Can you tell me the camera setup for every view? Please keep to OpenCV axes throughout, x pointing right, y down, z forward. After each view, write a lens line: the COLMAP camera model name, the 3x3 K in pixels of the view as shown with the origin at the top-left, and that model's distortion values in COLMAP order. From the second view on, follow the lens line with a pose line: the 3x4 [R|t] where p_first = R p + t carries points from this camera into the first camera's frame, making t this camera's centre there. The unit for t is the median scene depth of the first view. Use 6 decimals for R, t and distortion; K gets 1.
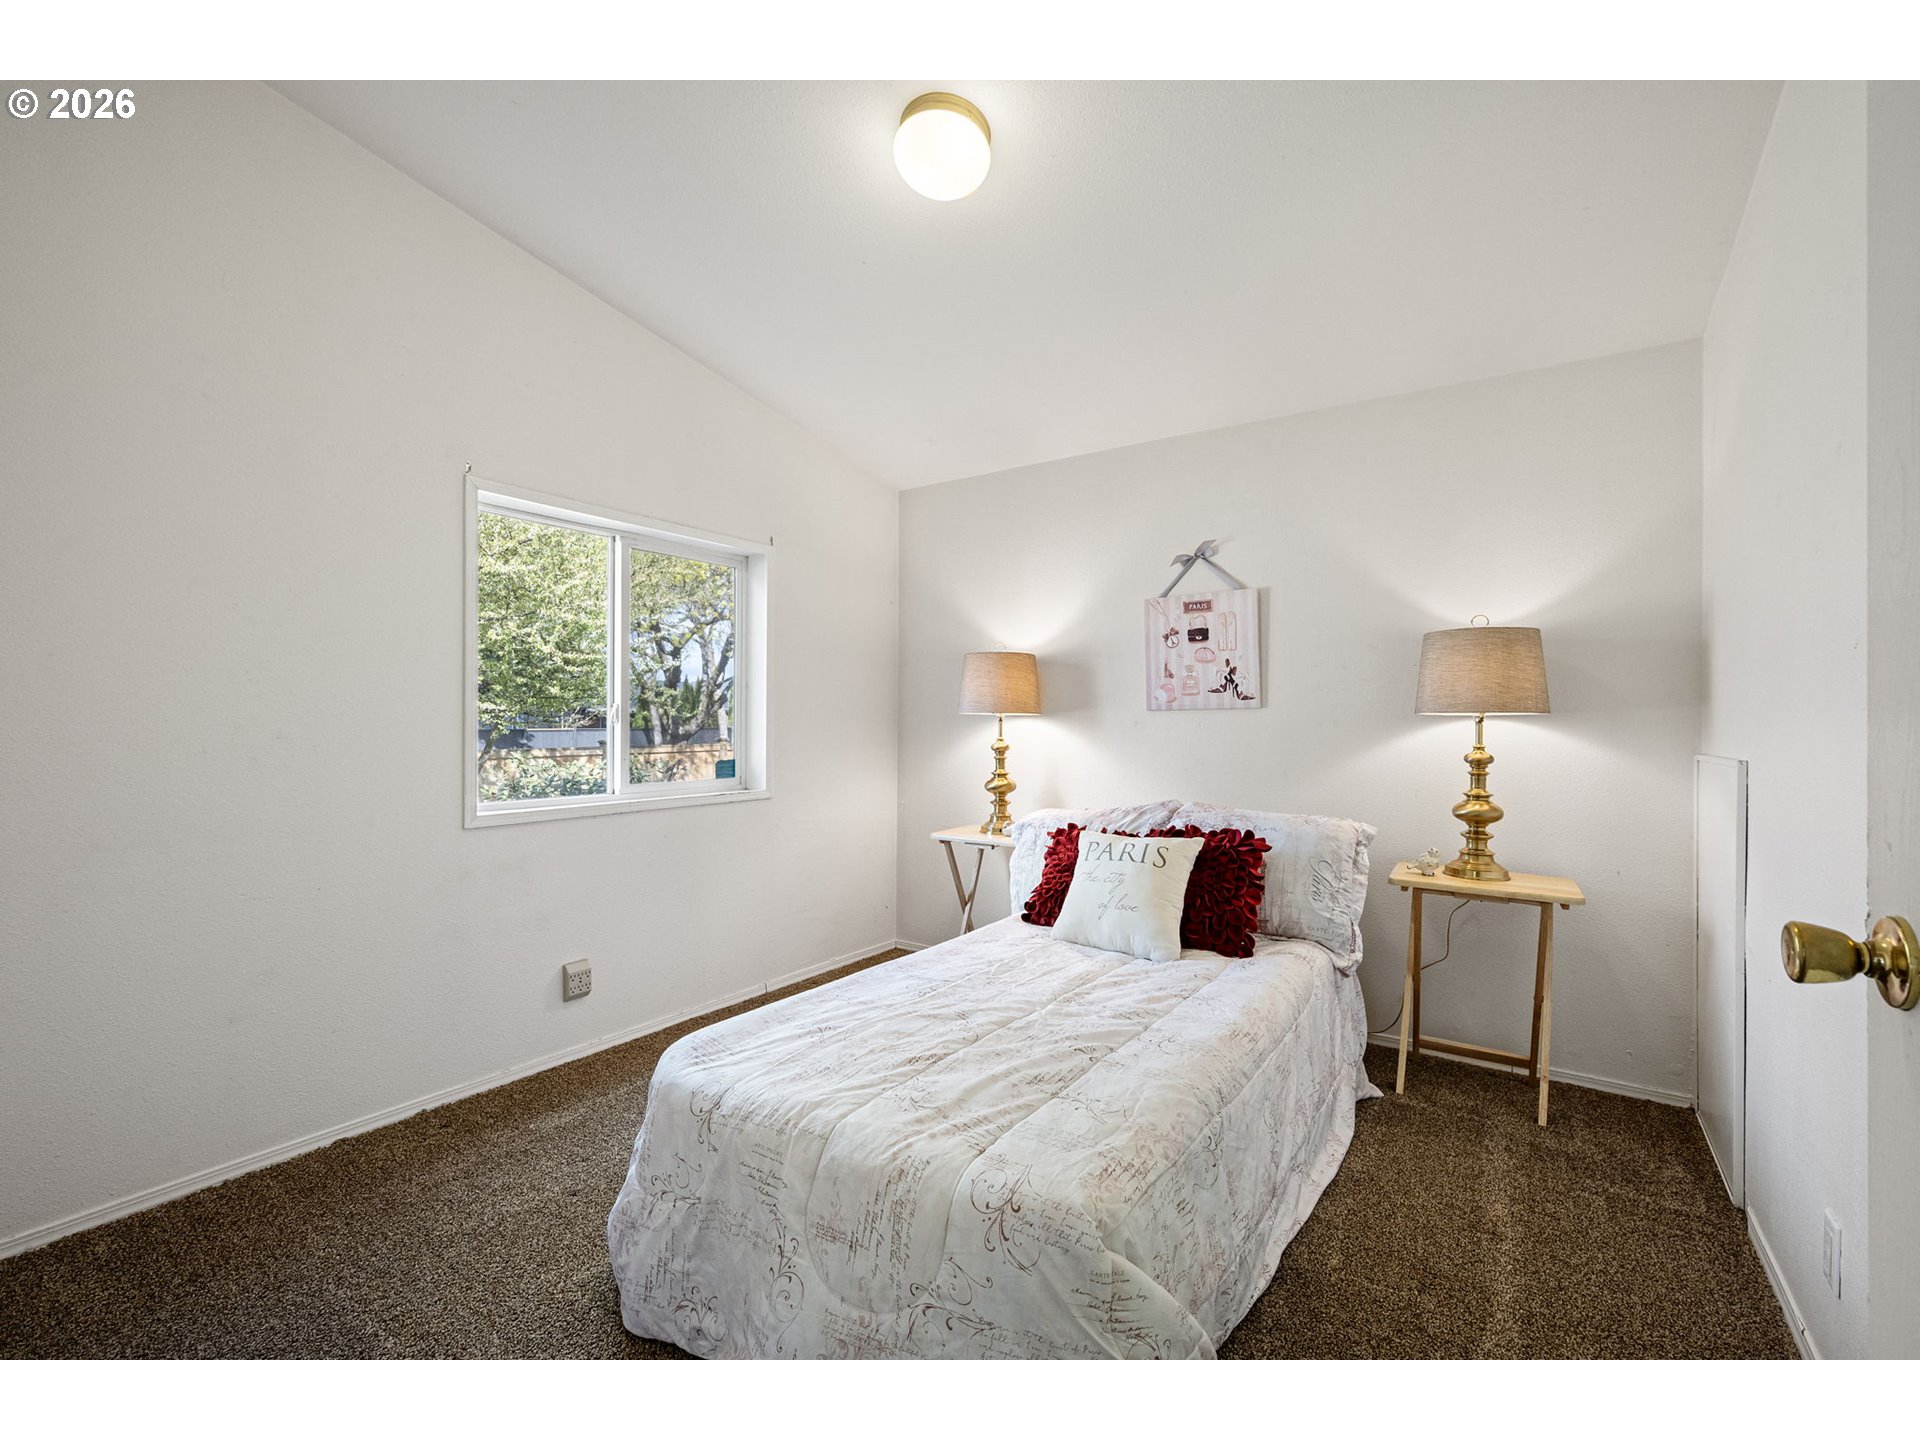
lens RADIAL K [[814.2, 0, 909.4], [0, 814.2, 718.9], [0, 0, 1]] dist [-0.007730, 0.001653]
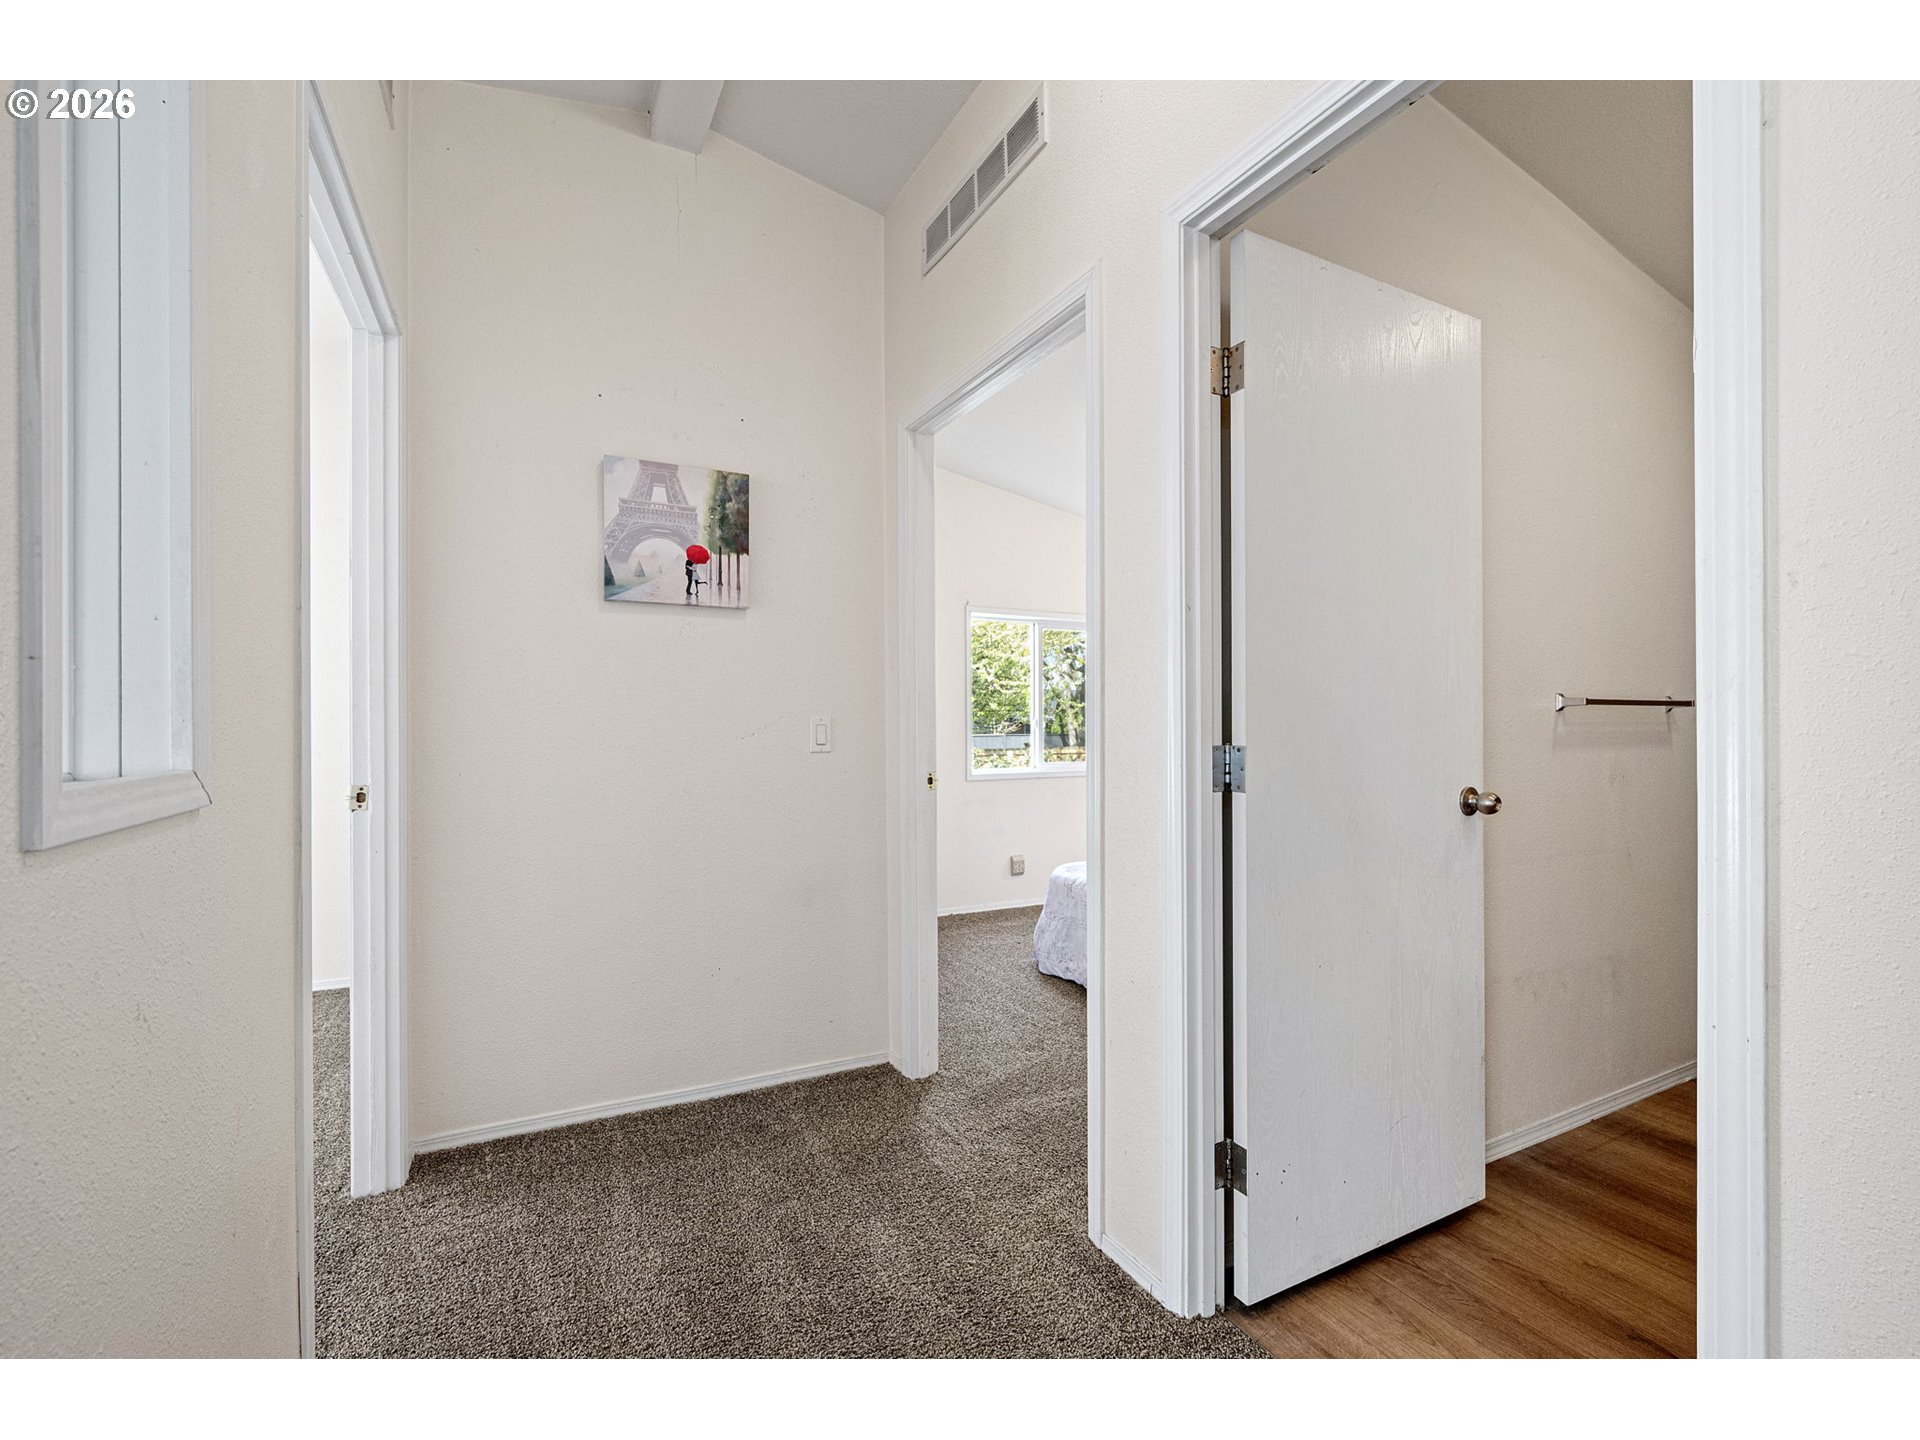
lens RADIAL K [[814.2, 0, 974.7], [0, 814.2, 727.8], [0, 0, 1]] dist [-0.007730, 0.001653]
pose [[0.912057, -0.007951, -0.409985, 0.111434], [0.010238, 0.999942, 0.003382, -0.004104], [0.409935, -0.007282, 0.912086, -0.305464]]
